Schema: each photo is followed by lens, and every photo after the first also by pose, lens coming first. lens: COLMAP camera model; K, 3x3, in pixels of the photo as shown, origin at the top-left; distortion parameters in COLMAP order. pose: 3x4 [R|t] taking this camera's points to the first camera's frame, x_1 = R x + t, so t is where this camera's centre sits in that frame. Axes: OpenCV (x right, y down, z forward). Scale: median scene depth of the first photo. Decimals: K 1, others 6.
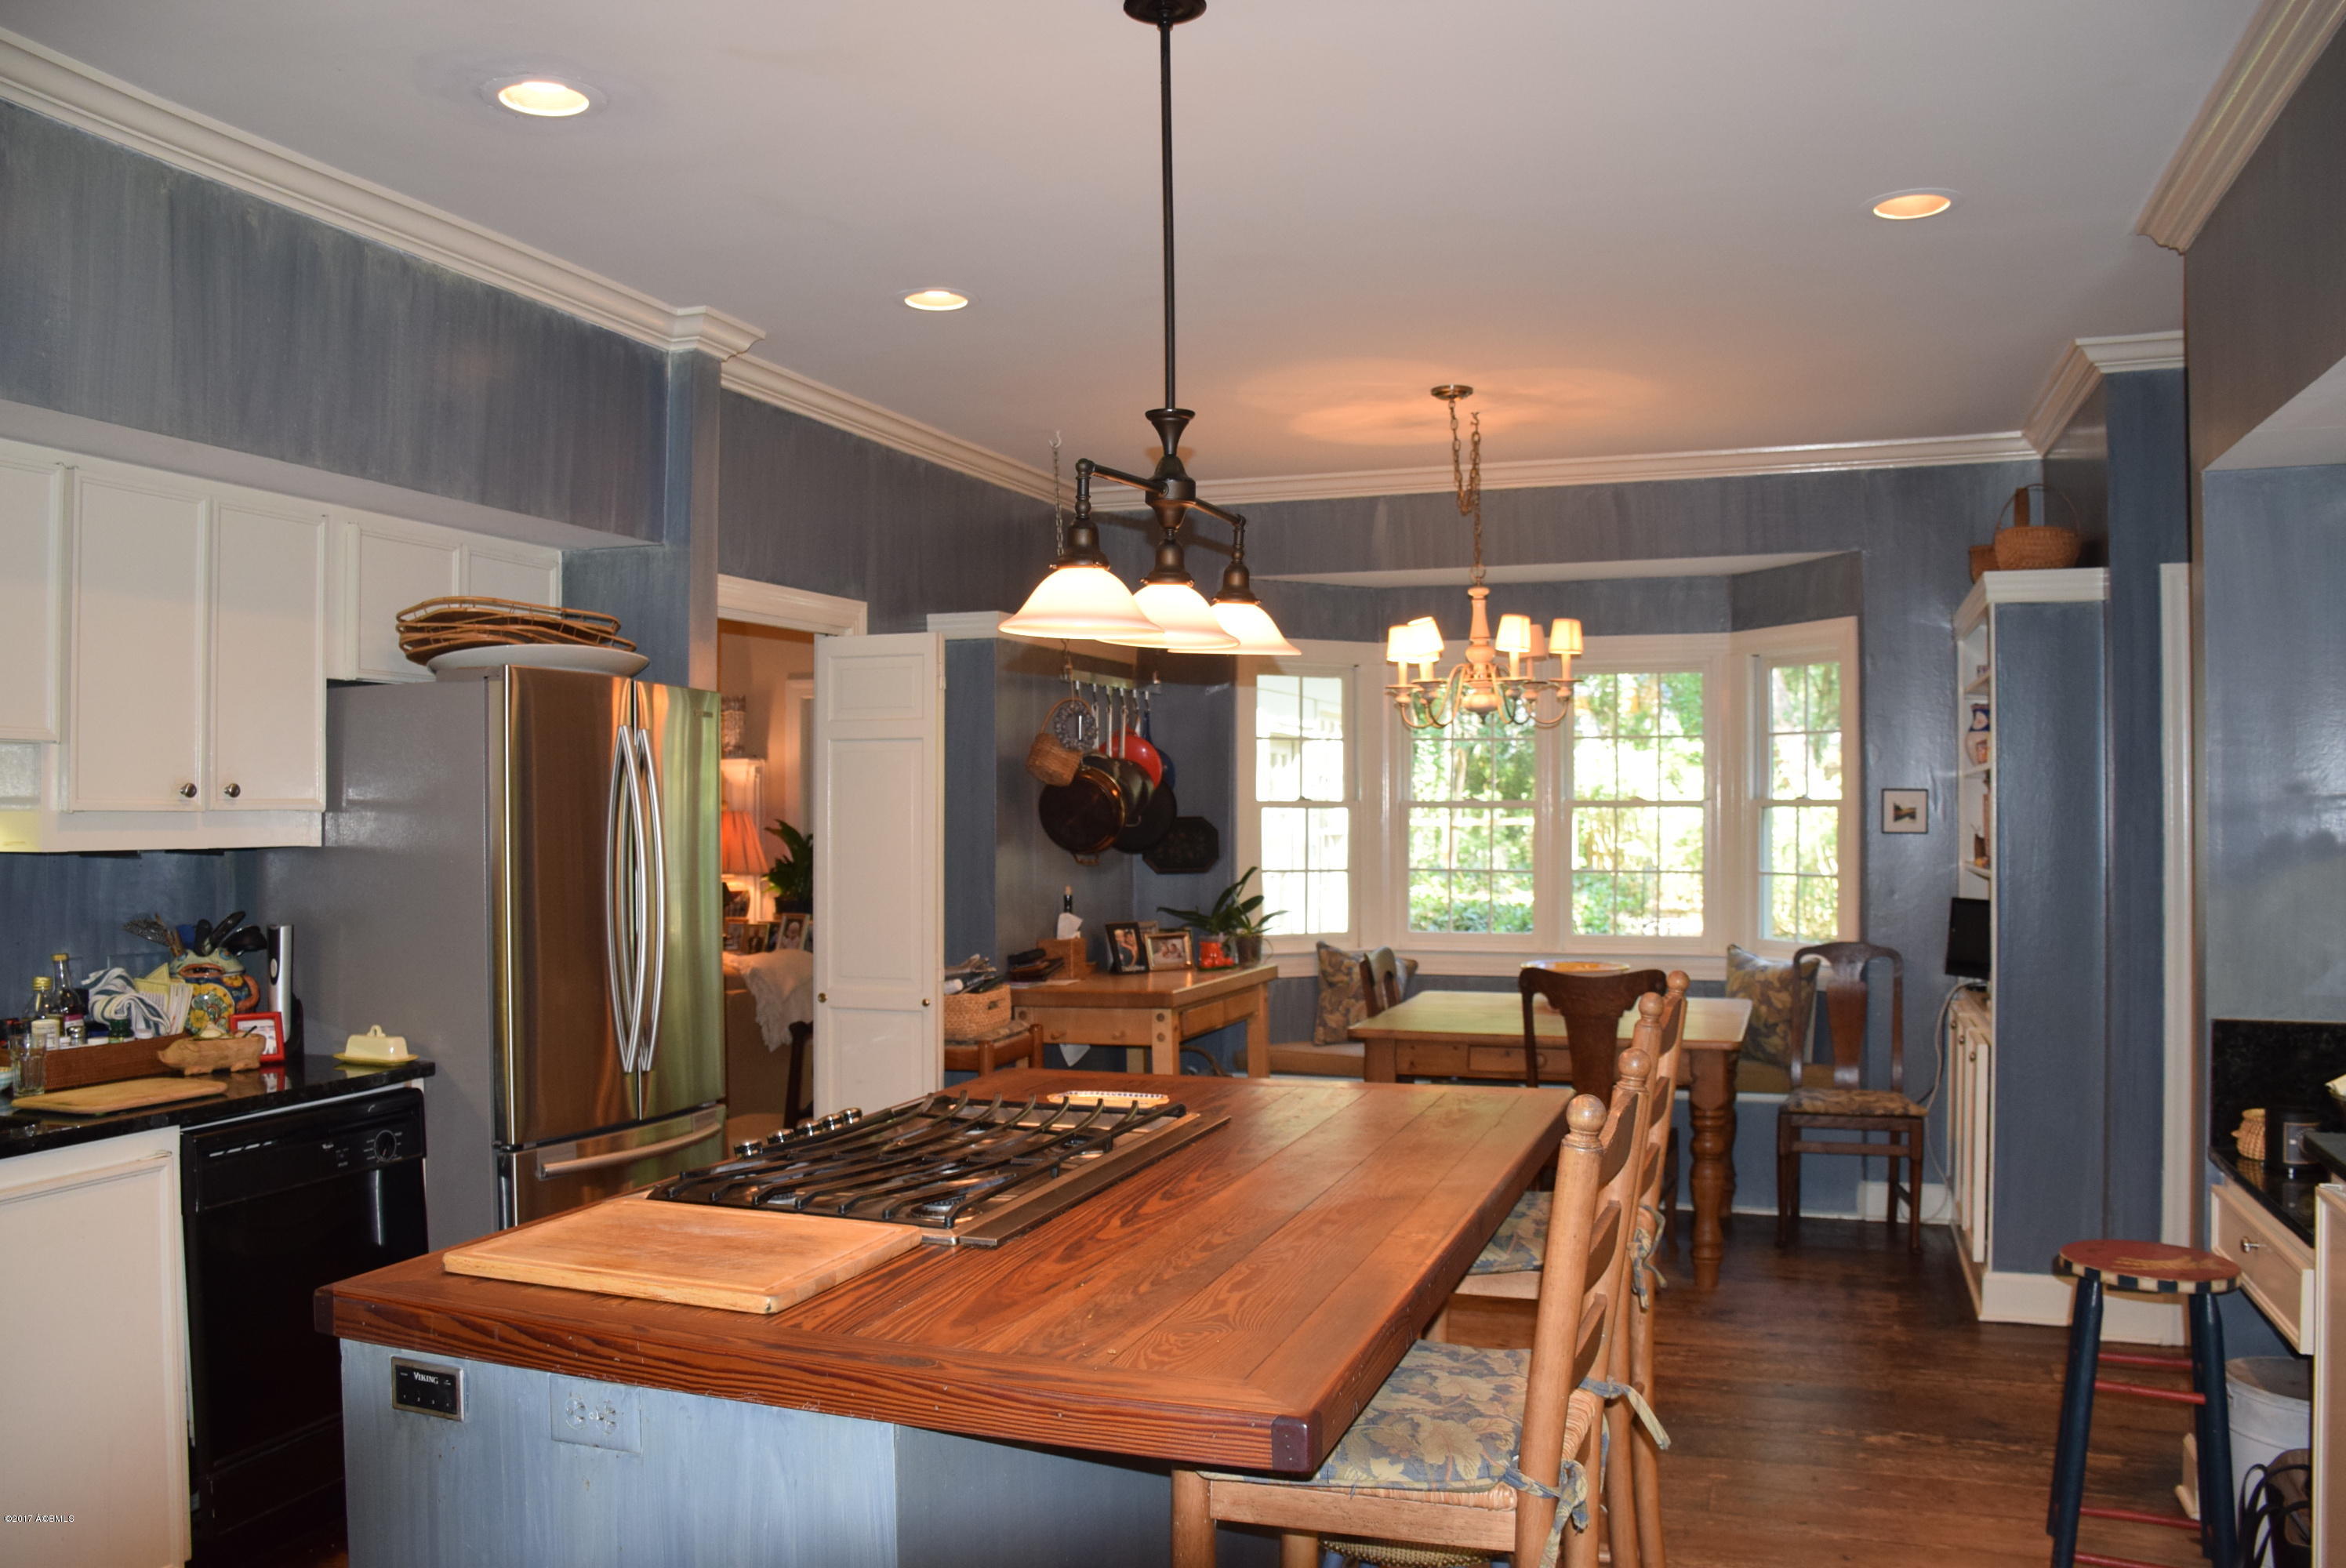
lens RADIAL K [[1834.8, 0, 1173.0], [0, 1834.8, 784.0], [0, 0, 1]] dist [-0.159177, 0.108582]
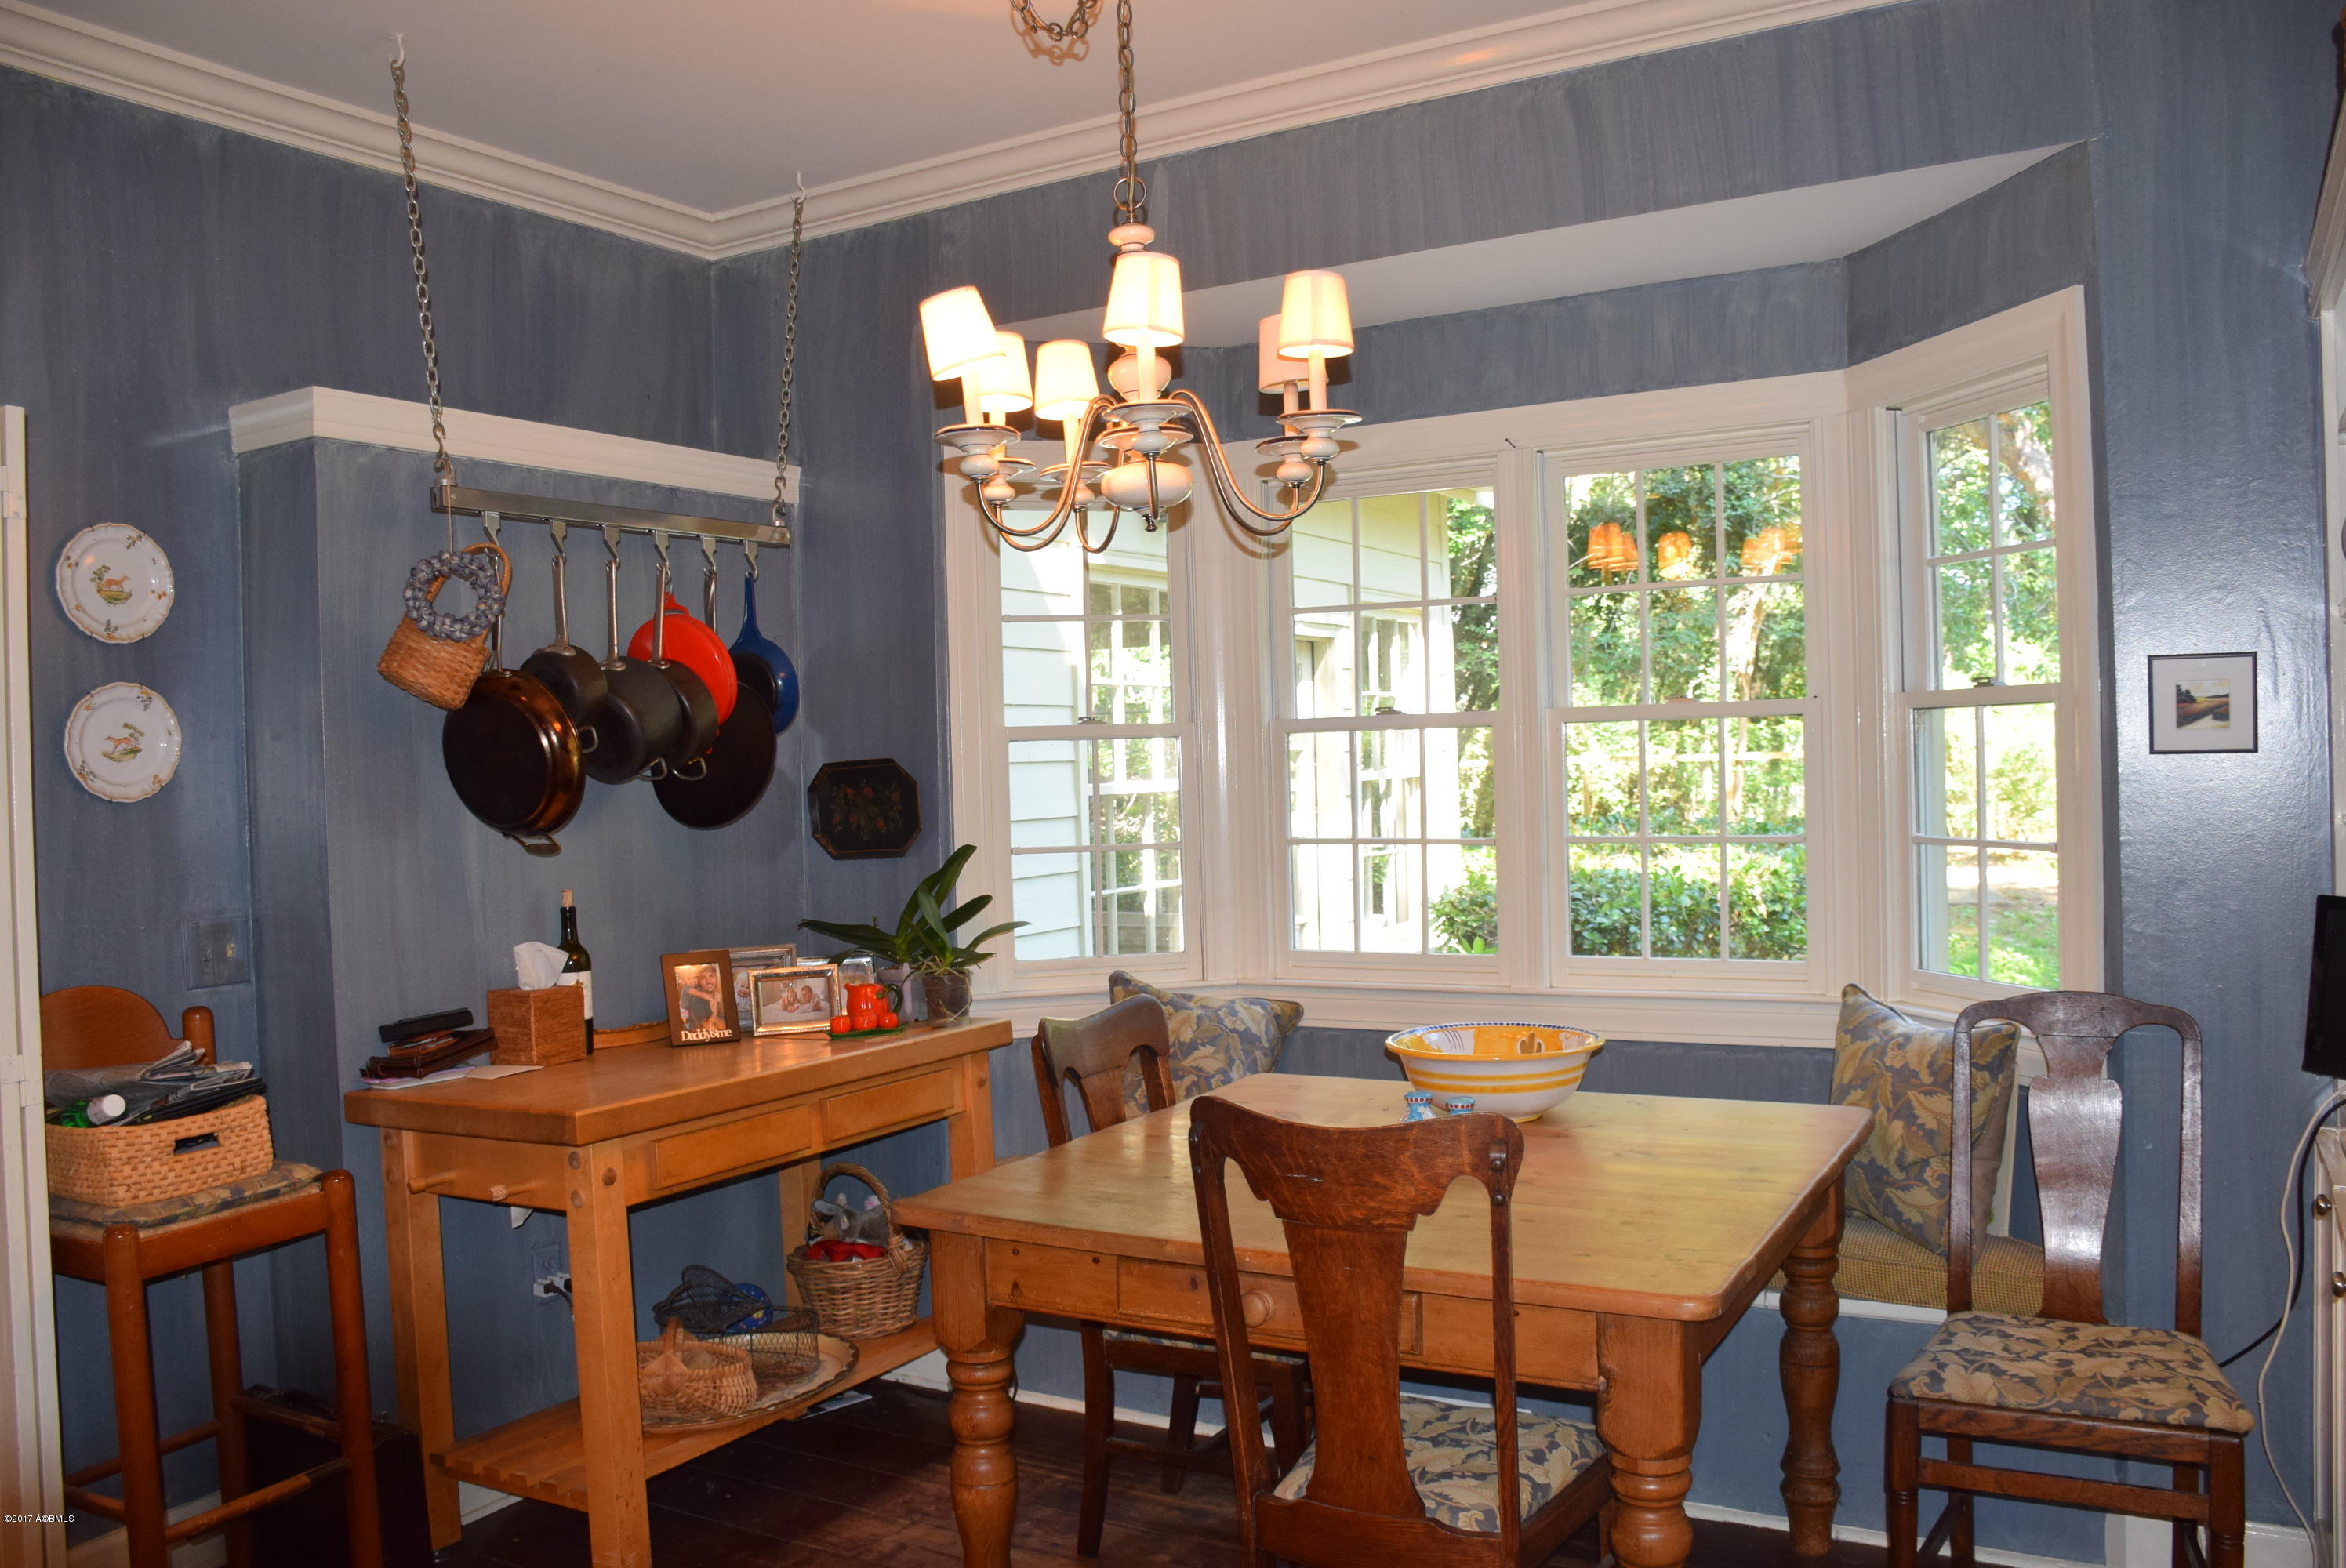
lens RADIAL K [[1834.8, 0, 1173.0], [0, 1834.8, 784.0], [0, 0, 1]] dist [-0.159177, 0.108582]
pose [[0.983636, -0.026347, -0.178233, 0.225432], [0.031122, 0.999226, 0.024050, 0.016410], [0.177461, -0.029203, 0.983694, 0.503606]]
